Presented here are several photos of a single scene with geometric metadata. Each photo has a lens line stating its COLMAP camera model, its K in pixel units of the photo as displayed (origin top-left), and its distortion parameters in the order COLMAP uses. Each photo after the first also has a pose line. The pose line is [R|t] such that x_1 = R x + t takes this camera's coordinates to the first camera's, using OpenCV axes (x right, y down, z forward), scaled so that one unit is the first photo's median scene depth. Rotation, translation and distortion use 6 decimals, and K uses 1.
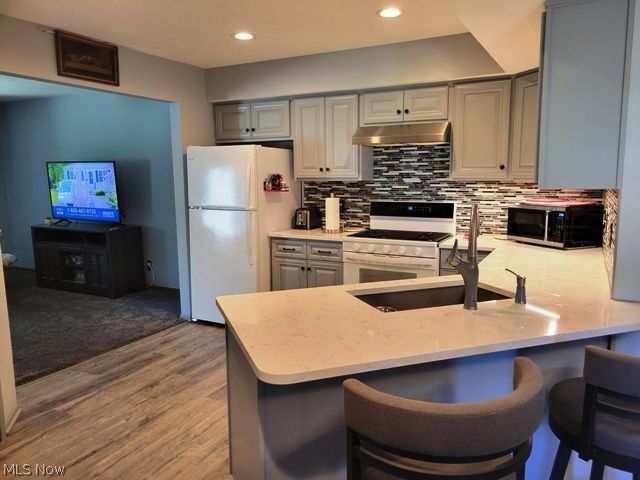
lens RADIAL K [[490.1, 0, 323.6], [0, 490.1, 236.2], [0, 0, 1]] dist [0.044366, -0.006650]
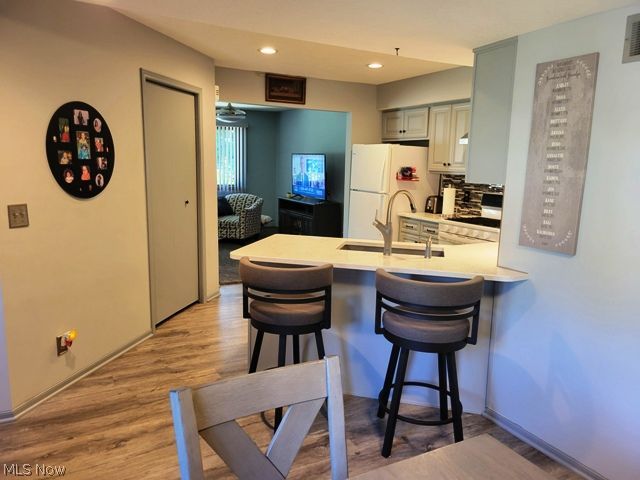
lens RADIAL K [[490.1, 0, 316.7], [0, 490.1, 242.0], [0, 0, 1]] dist [0.044366, -0.006650]
pose [[0.831072, 0.119222, -0.543237, 0.413363], [-0.102801, 0.992853, 0.060627, 0.013658], [0.546582, 0.005460, 0.837388, -0.192424]]
